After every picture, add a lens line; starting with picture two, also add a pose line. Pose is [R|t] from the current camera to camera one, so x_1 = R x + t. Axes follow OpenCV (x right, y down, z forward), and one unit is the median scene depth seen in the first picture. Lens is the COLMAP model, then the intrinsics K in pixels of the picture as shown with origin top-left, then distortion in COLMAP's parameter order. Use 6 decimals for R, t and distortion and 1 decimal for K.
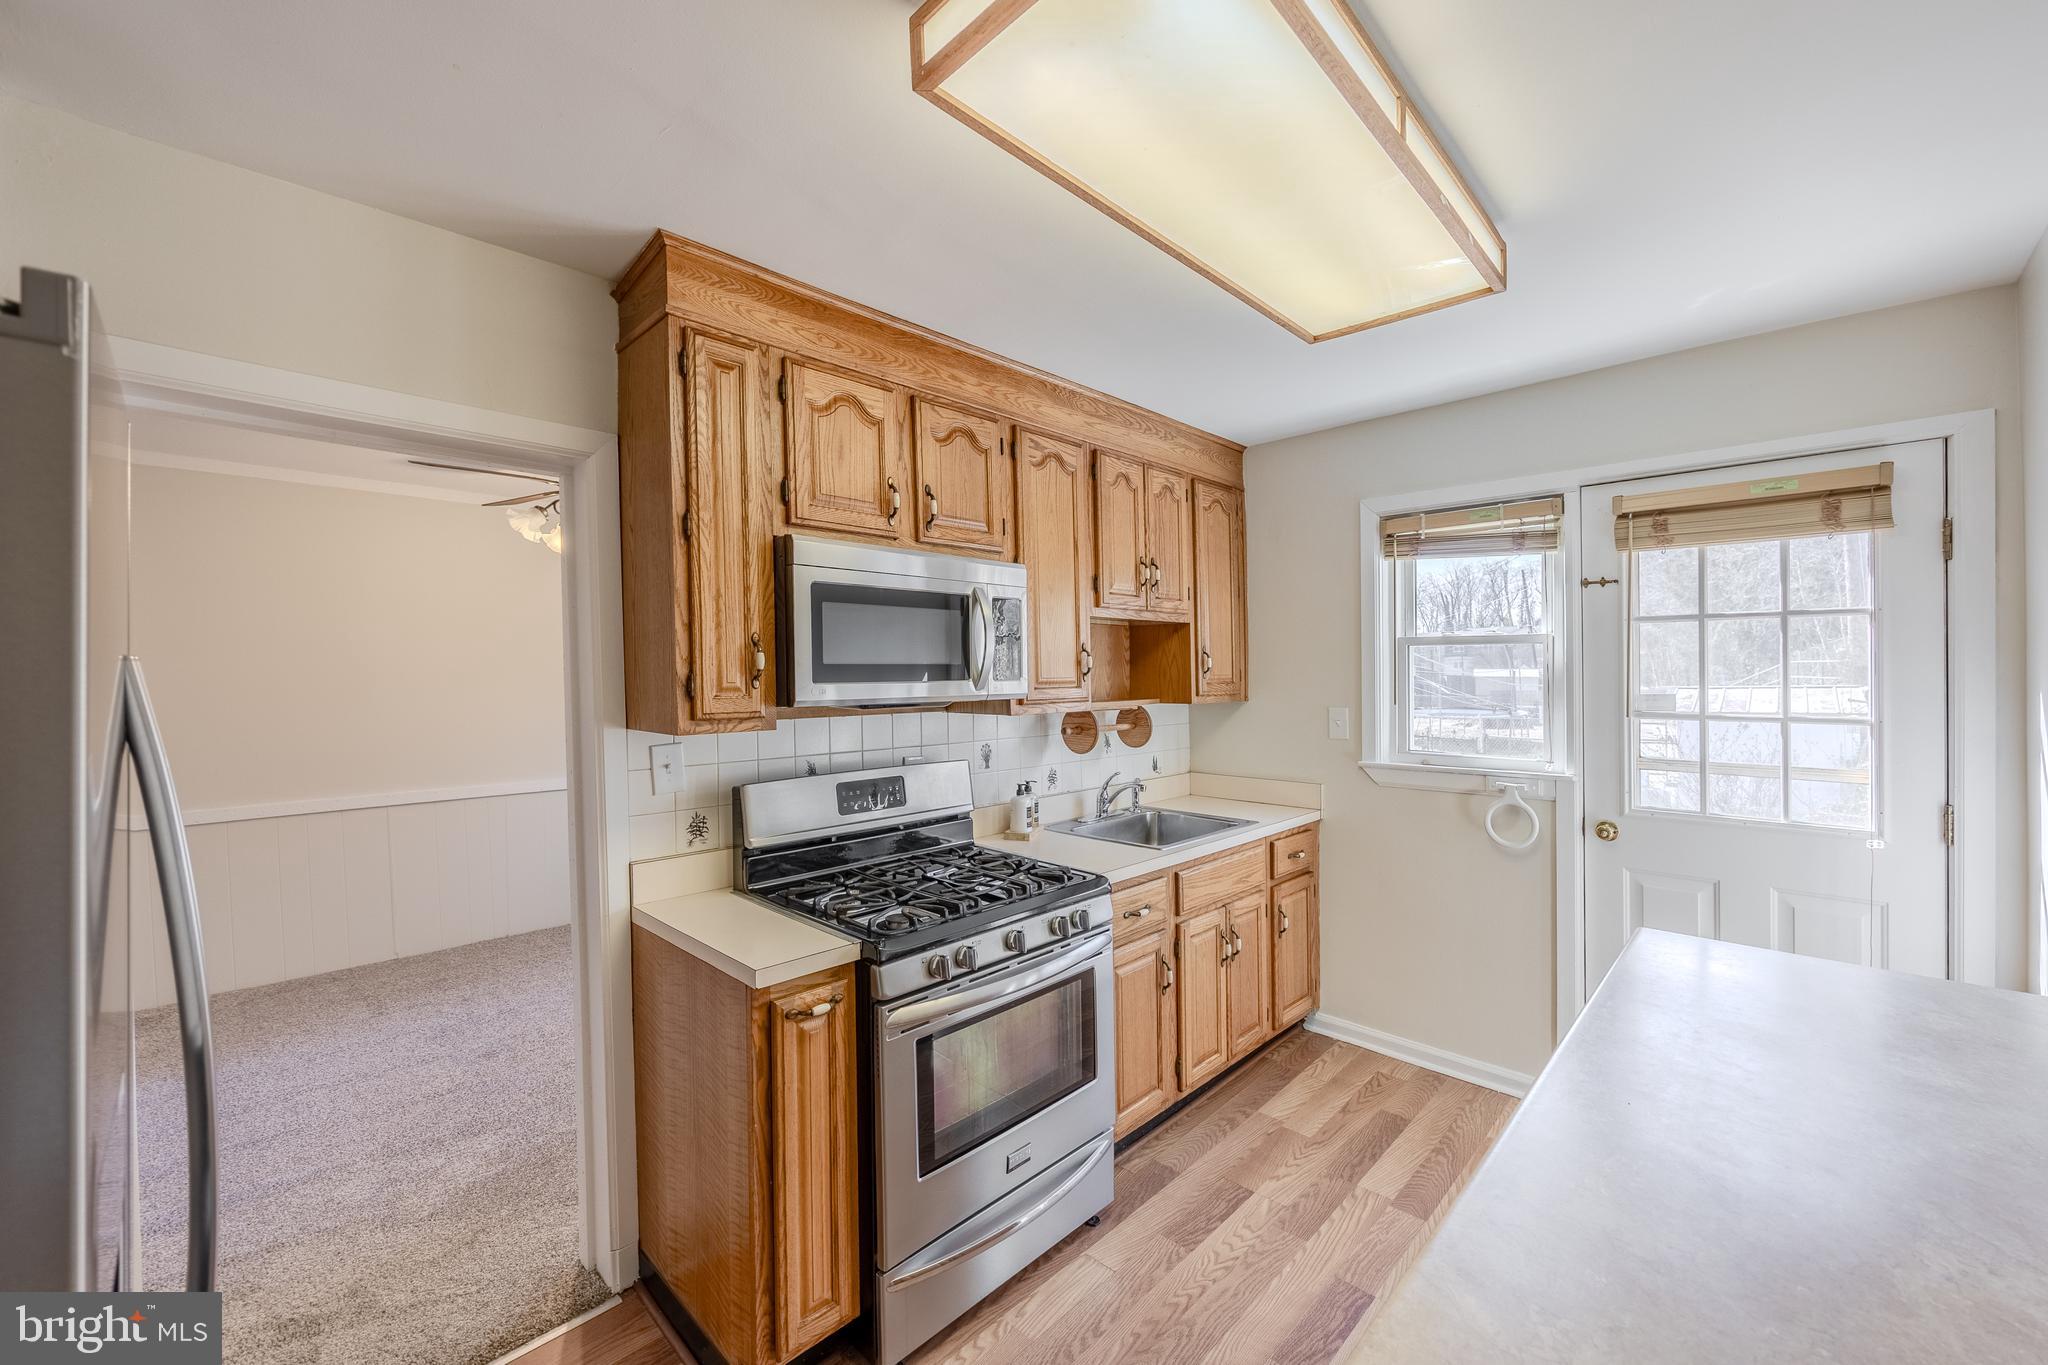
lens RADIAL K [[801.8, 0, 997.8], [0, 801.8, 685.2], [0, 0, 1]] dist [-0.000287, 0.000026]
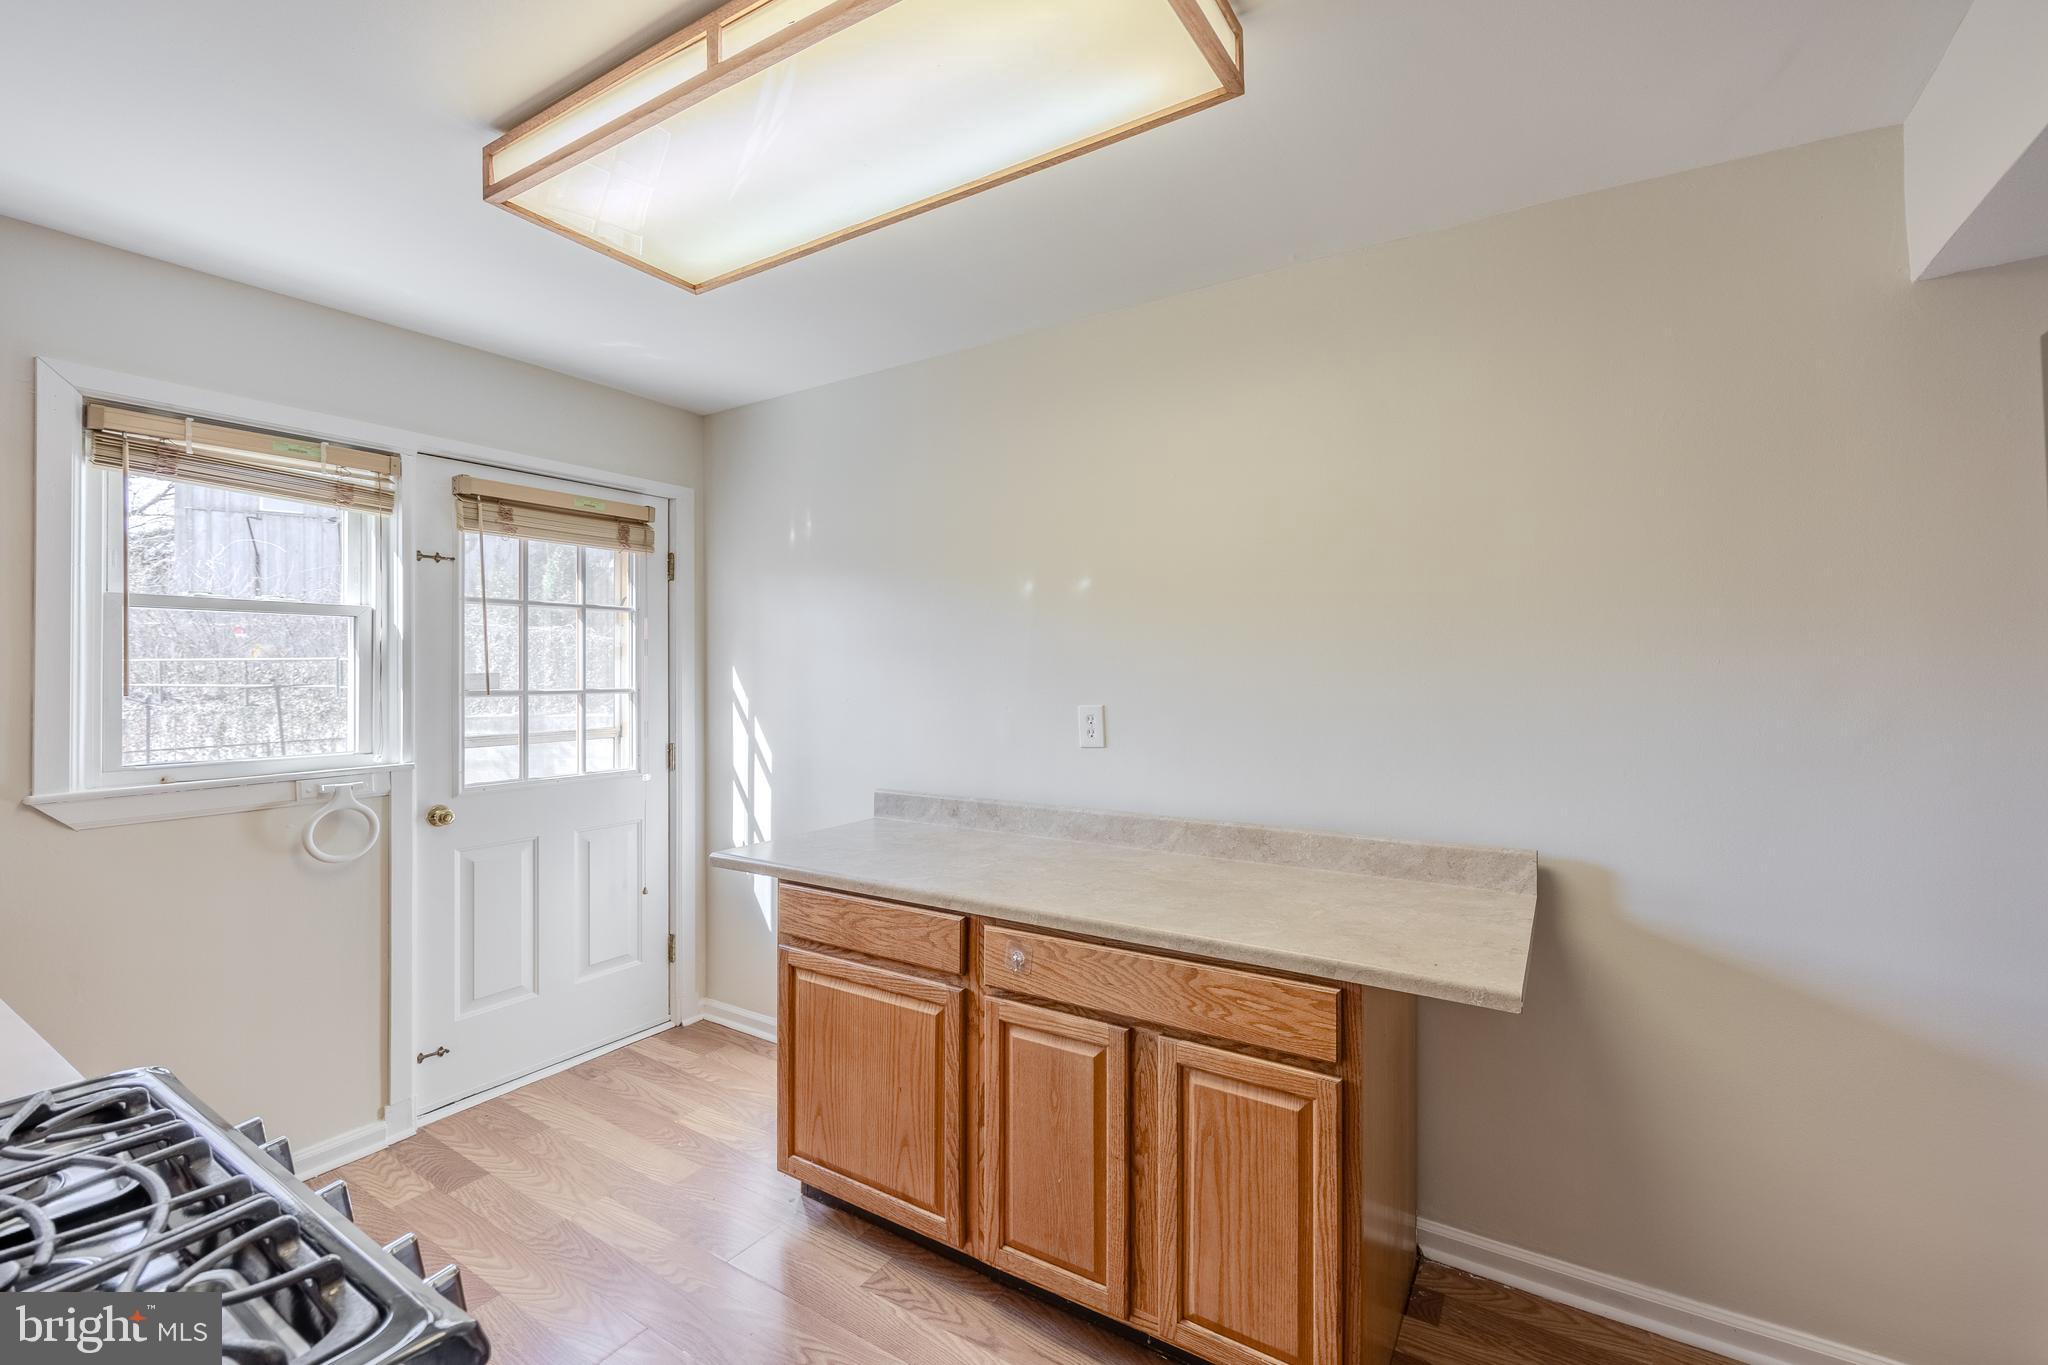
lens RADIAL K [[812.3, 0, 1027.9], [0, 812.3, 656.2], [0, 0, 1]] dist [-0.000274, -0.000087]
pose [[-0.192423, 0.022819, 0.981047, -0.333821], [0.018885, 0.999631, -0.019547, 0.021997], [-0.981130, 0.014766, -0.192783, 0.486098]]
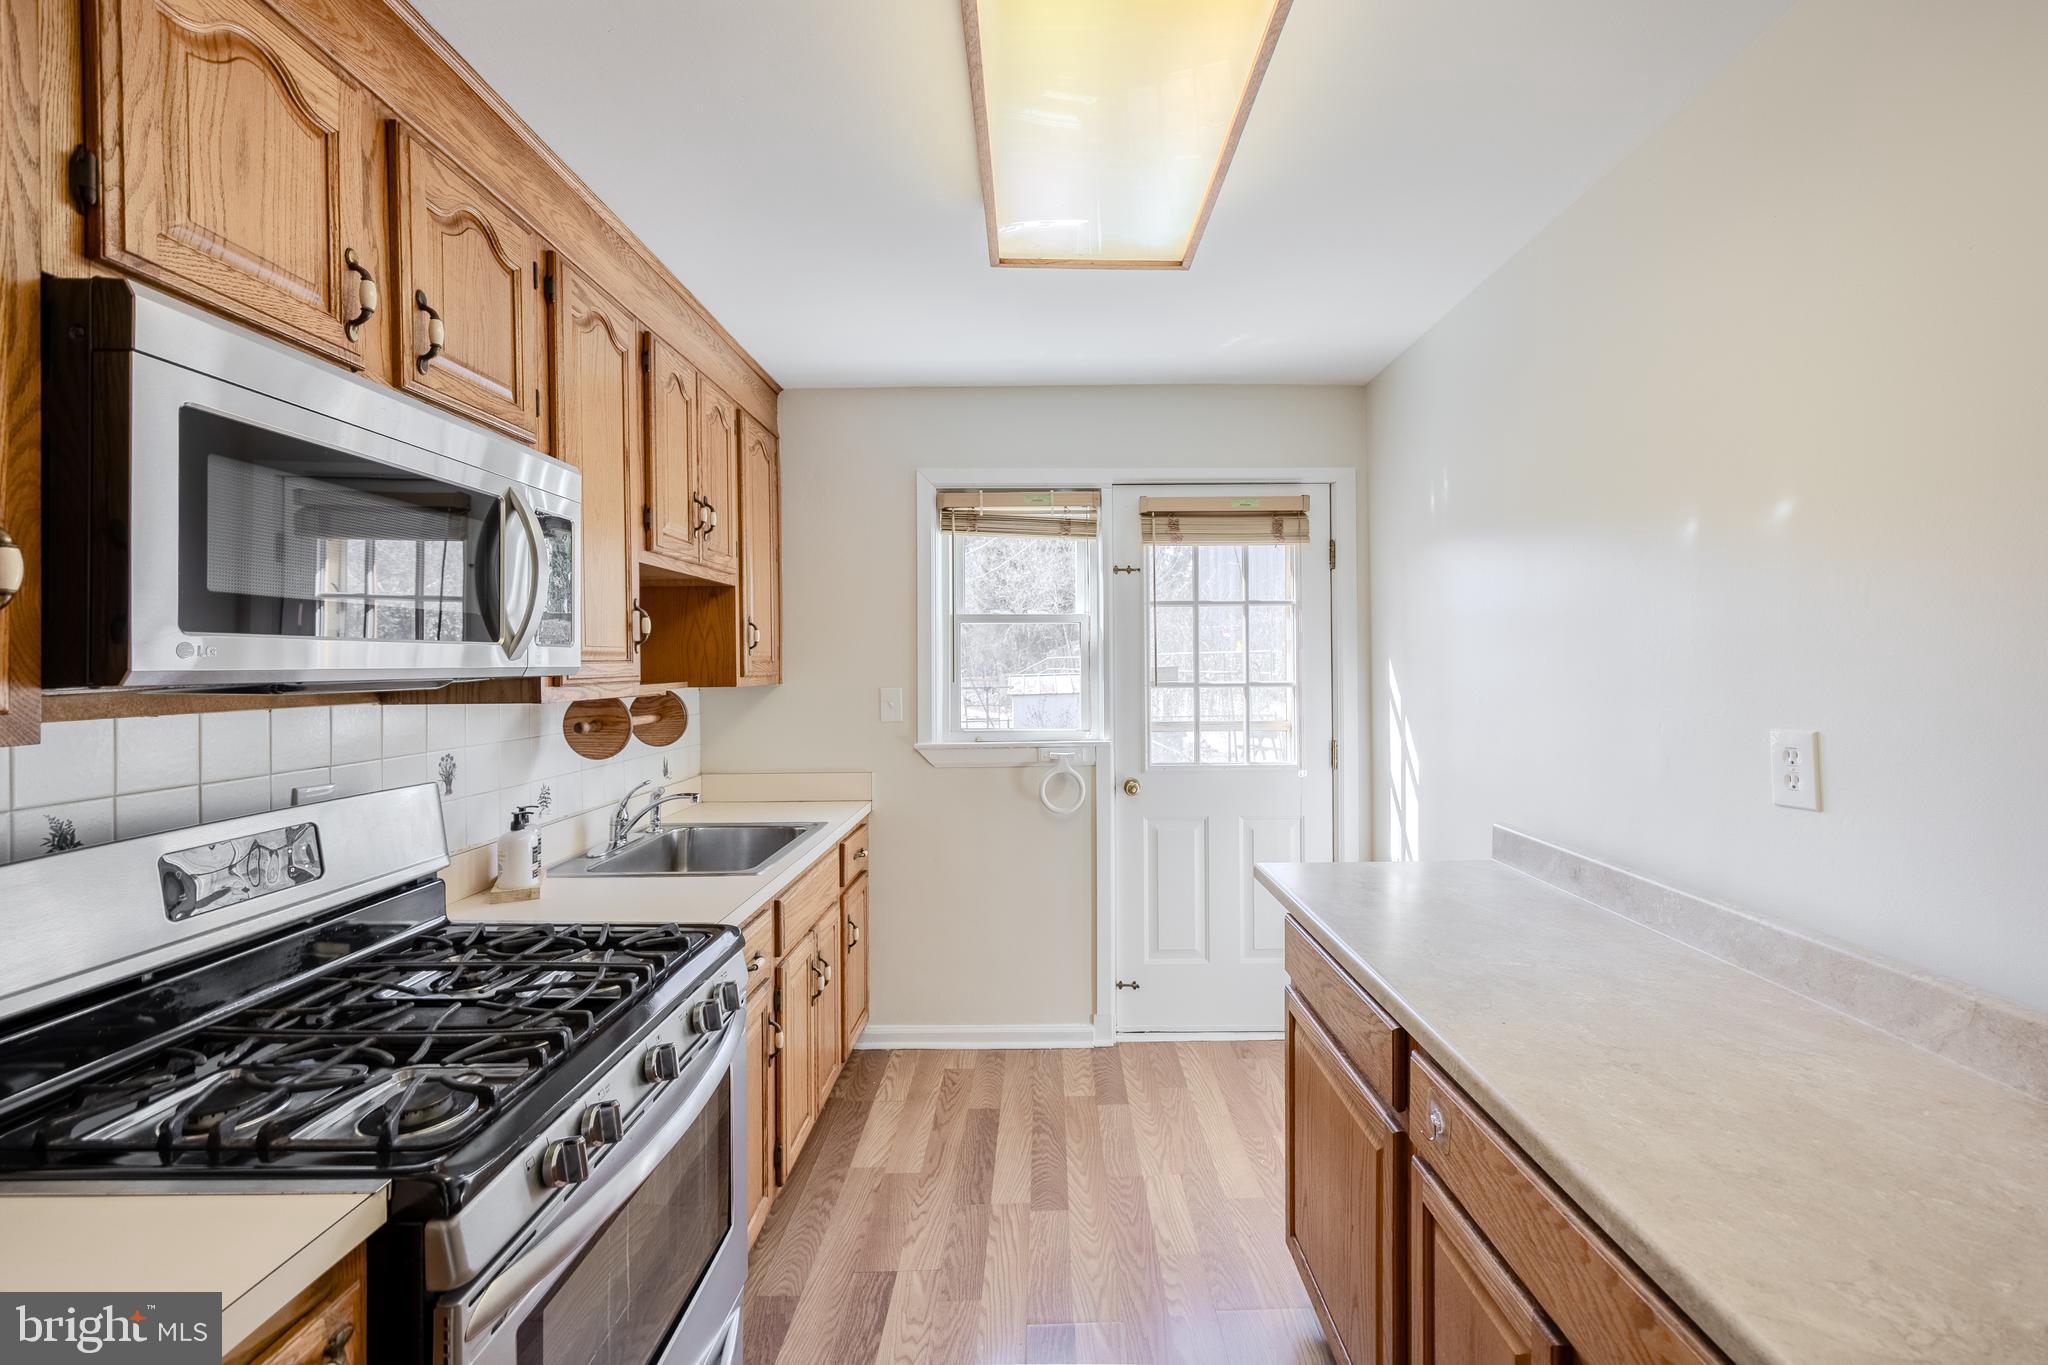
lens RADIAL K [[820.4, 0, 1035.7], [0, 820.4, 656.3], [0, 0, 1]] dist [-0.000602, 0.000117]
pose [[0.701699, 0.008217, 0.712427, -0.172294], [0.013106, 0.999615, -0.024438, 0.021762], [-0.712353, 0.026485, 0.701321, 0.270568]]
